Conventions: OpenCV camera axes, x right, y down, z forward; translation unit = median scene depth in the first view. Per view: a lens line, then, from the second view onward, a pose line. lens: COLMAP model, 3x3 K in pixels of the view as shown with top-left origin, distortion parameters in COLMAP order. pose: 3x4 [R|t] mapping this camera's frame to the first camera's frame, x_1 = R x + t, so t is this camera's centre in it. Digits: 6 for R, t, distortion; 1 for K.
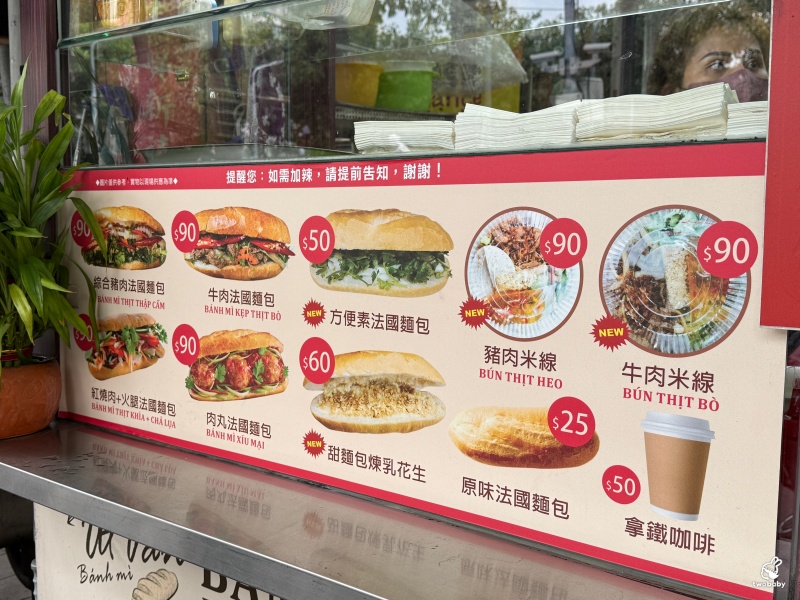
lens RADIAL K [[861.4, 0, 400.0], [0, 861.4, 300.0], [0, 0, 1]] dist [0.149482, -0.015300]
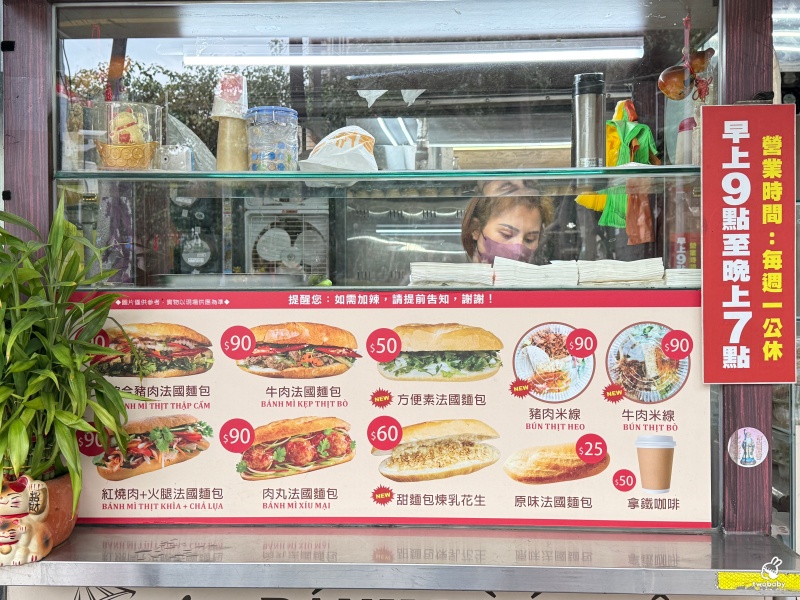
lens RADIAL K [[861.4, 0, 400.0], [0, 861.4, 300.0], [0, 0, 1]] dist [0.149482, -0.015300]
pose [[0.813667, -0.012121, 0.581204, -0.951578], [0.065167, 0.995383, -0.070473, -0.045881], [-0.577667, 0.095217, 0.810700, -0.164390]]
